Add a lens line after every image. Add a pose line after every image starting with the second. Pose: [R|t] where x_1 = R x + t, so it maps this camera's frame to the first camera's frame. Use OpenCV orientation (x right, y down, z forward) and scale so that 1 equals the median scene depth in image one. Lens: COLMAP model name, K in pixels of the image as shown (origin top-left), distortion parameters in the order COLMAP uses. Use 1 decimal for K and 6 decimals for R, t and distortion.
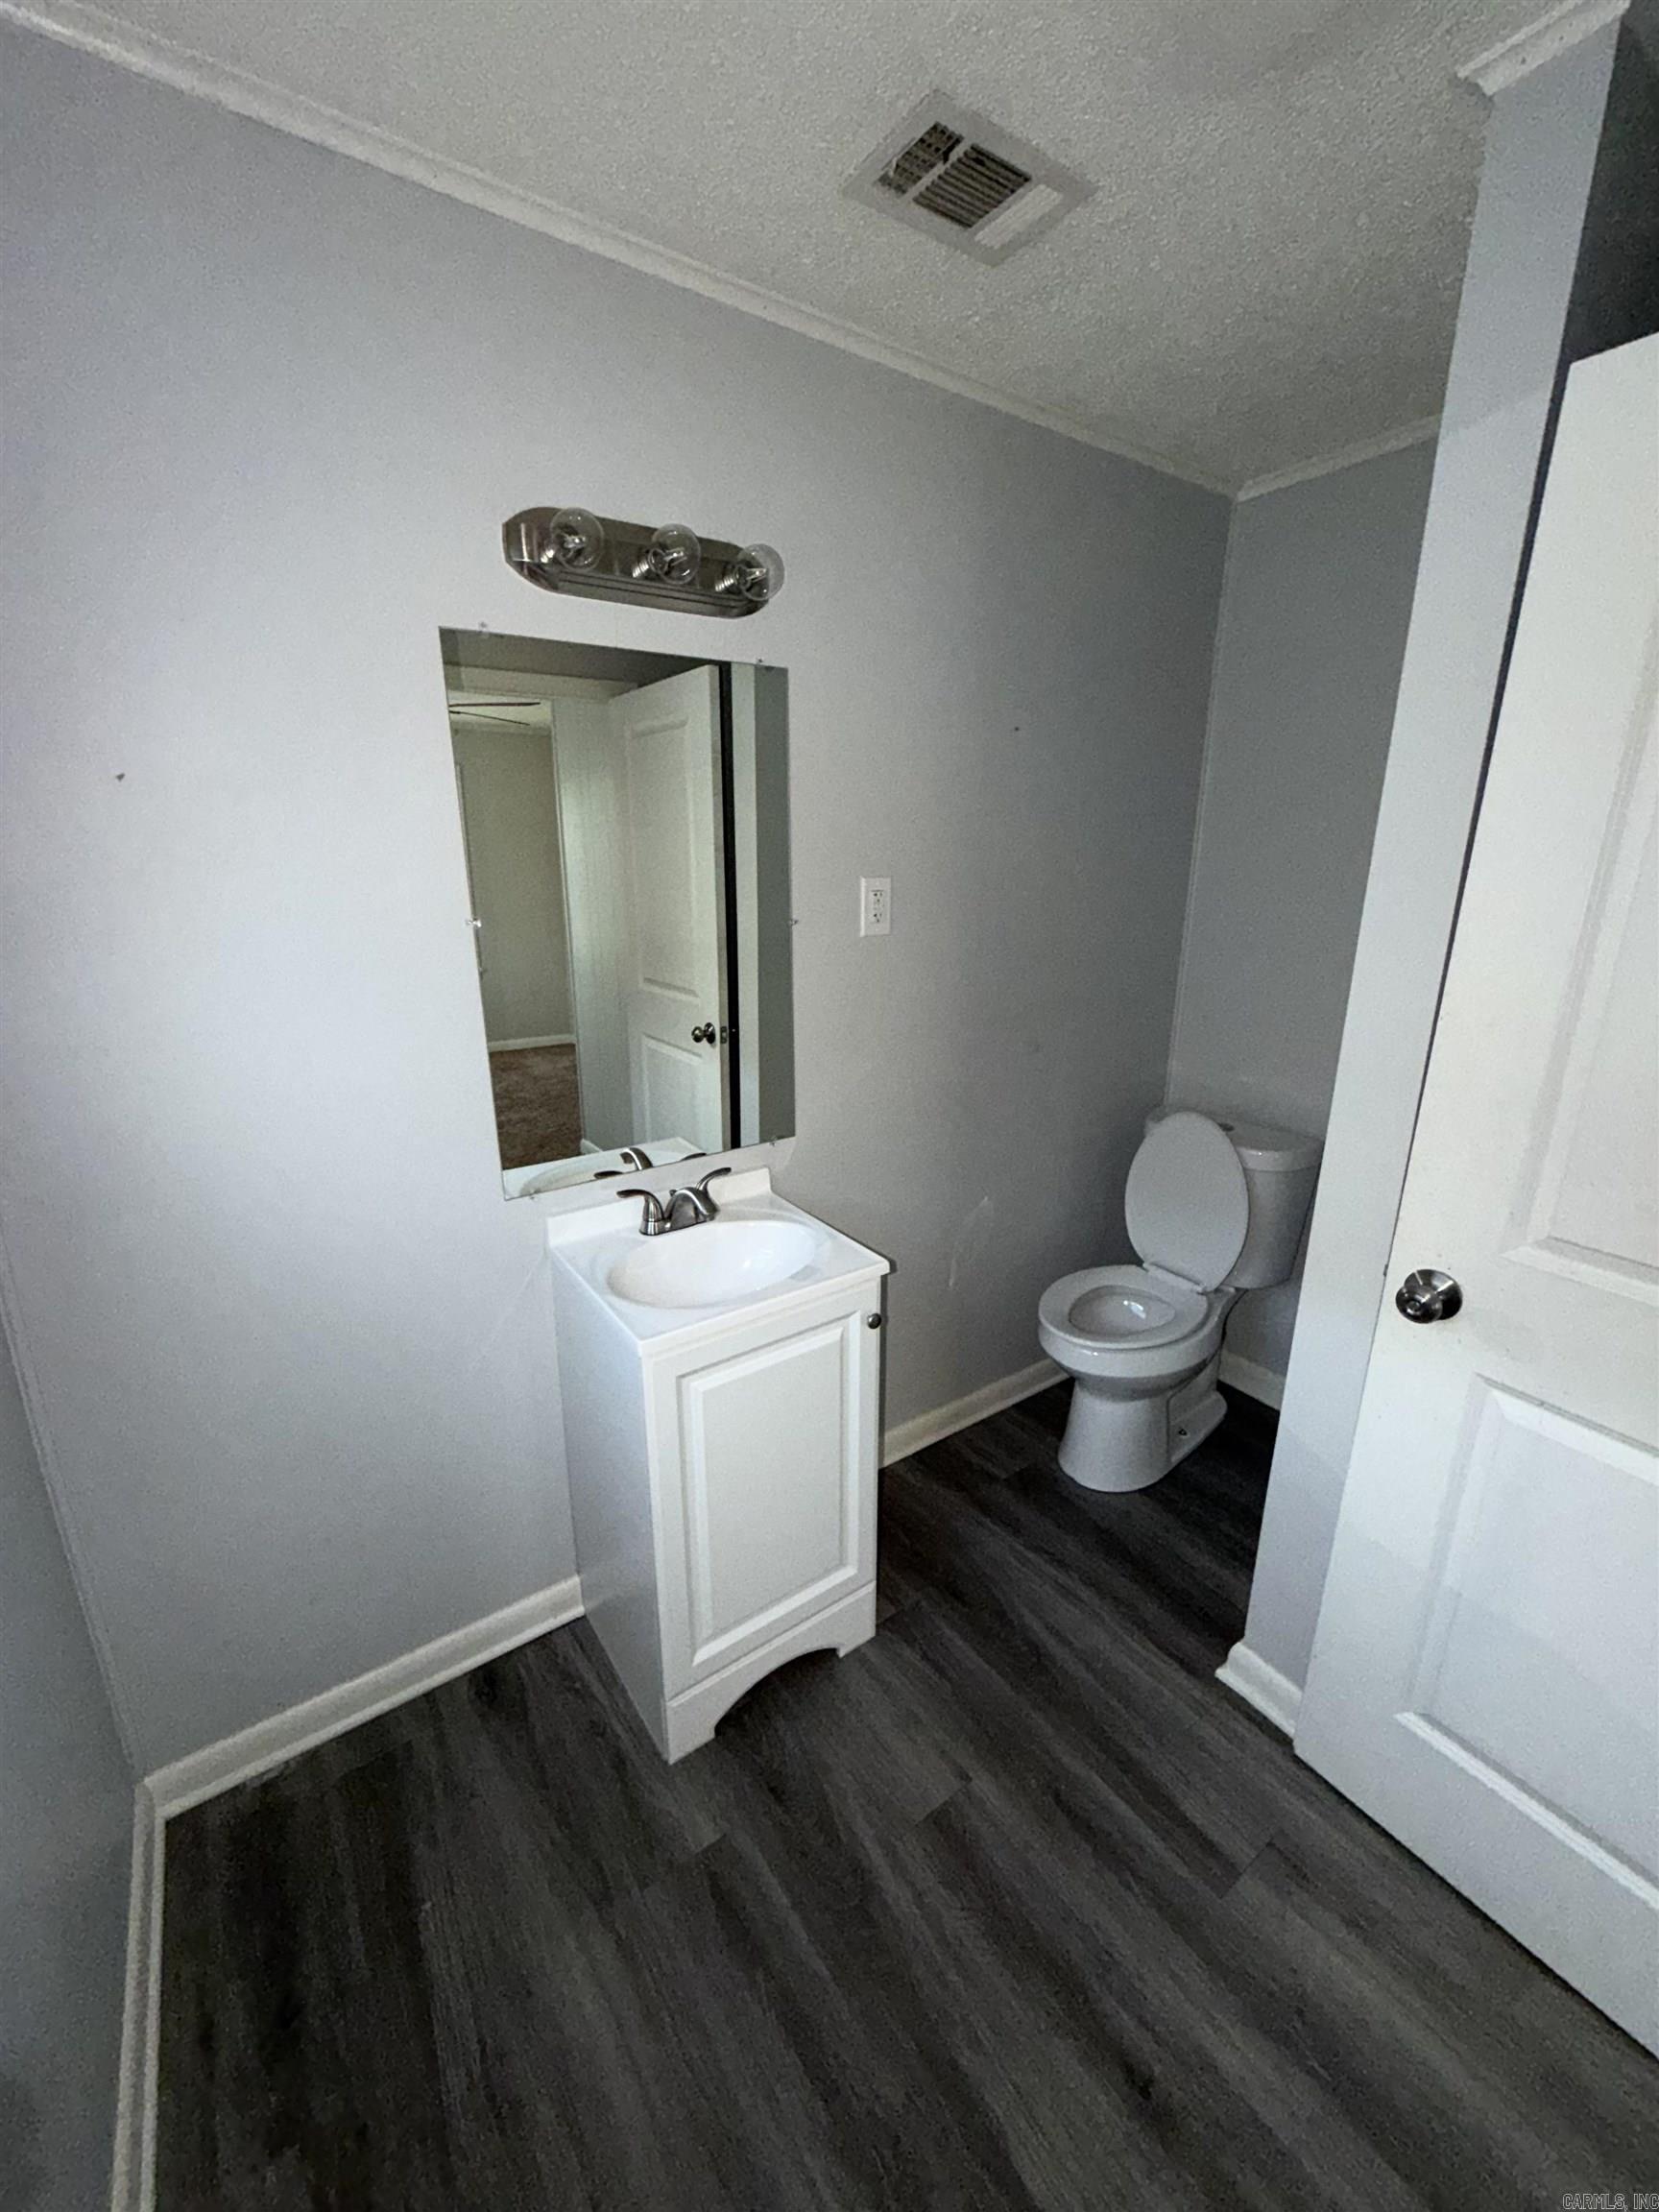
lens RADIAL K [[884.7, 0, 829.0], [0, 884.7, 1099.6], [0, 0, 1]] dist [-0.000860, -0.000066]
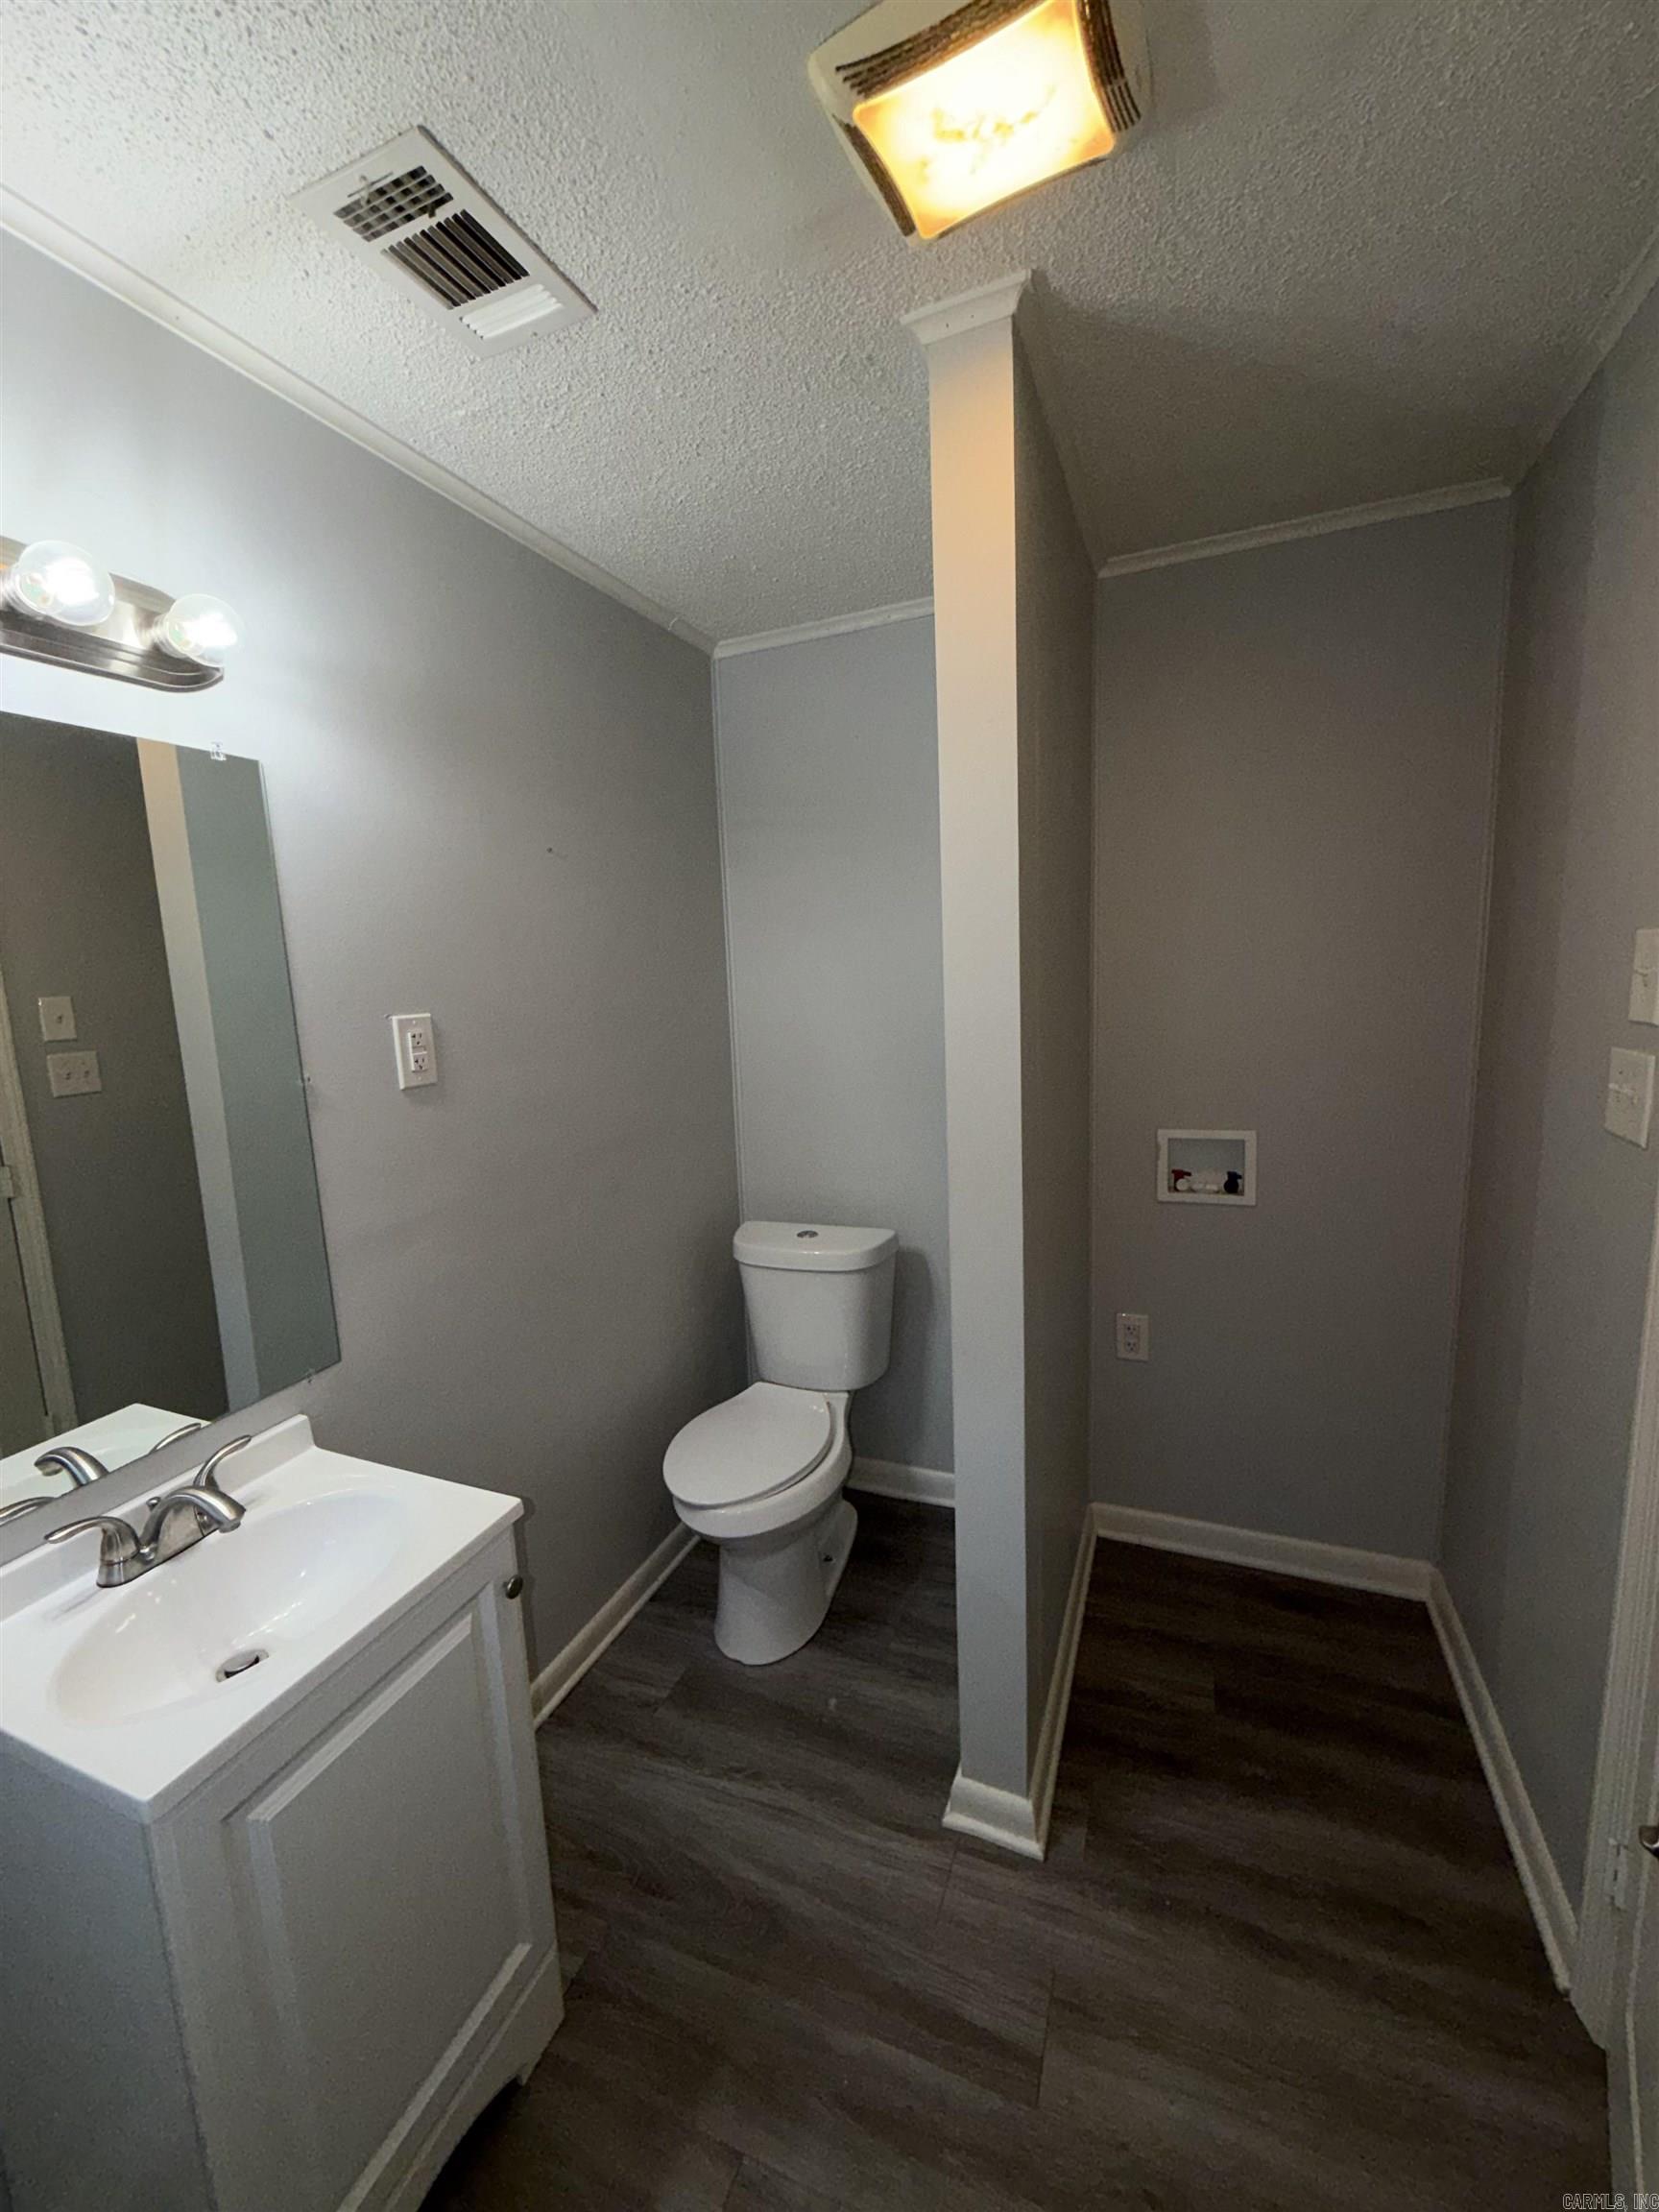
lens RADIAL K [[884.7, 0, 829.0], [0, 884.7, 1099.6], [0, 0, 1]] dist [-0.000860, -0.000066]
pose [[0.843284, -0.113885, 0.525263, -0.062818], [0.186517, 0.978567, -0.087276, -0.035845], [-0.504066, 0.171569, 0.846452, 0.138177]]
